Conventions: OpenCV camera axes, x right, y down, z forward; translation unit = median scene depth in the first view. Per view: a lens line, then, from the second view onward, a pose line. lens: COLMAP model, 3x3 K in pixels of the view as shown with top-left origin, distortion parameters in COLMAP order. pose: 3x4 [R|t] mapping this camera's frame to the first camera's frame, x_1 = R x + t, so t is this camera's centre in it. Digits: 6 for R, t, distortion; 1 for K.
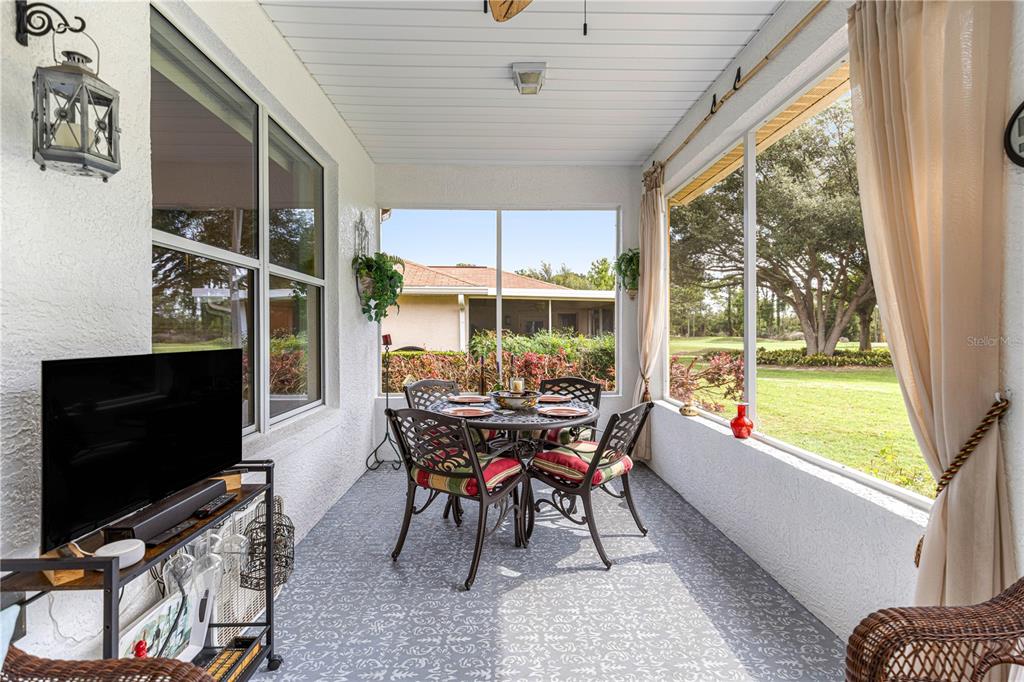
lens RADIAL K [[461.7, 0, 511.6], [0, 461.7, 331.8], [0, 0, 1]] dist [0.003726, -0.000295]
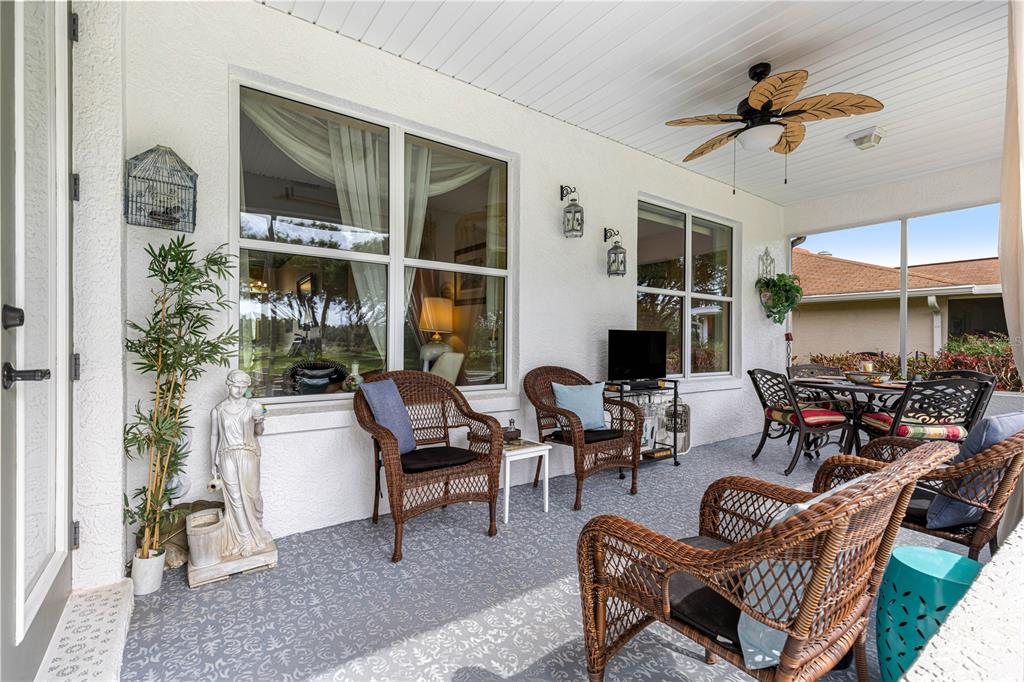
lens RADIAL K [[461.7, 0, 512.6], [0, 461.7, 341.7], [0, 0, 1]] dist [0.003726, -0.000295]
pose [[0.558368, 0.003308, -0.829587, 0.657521], [-0.009320, 0.999954, -0.002286, 0.068944], [0.829541, 0.009008, 0.558373, -0.690148]]
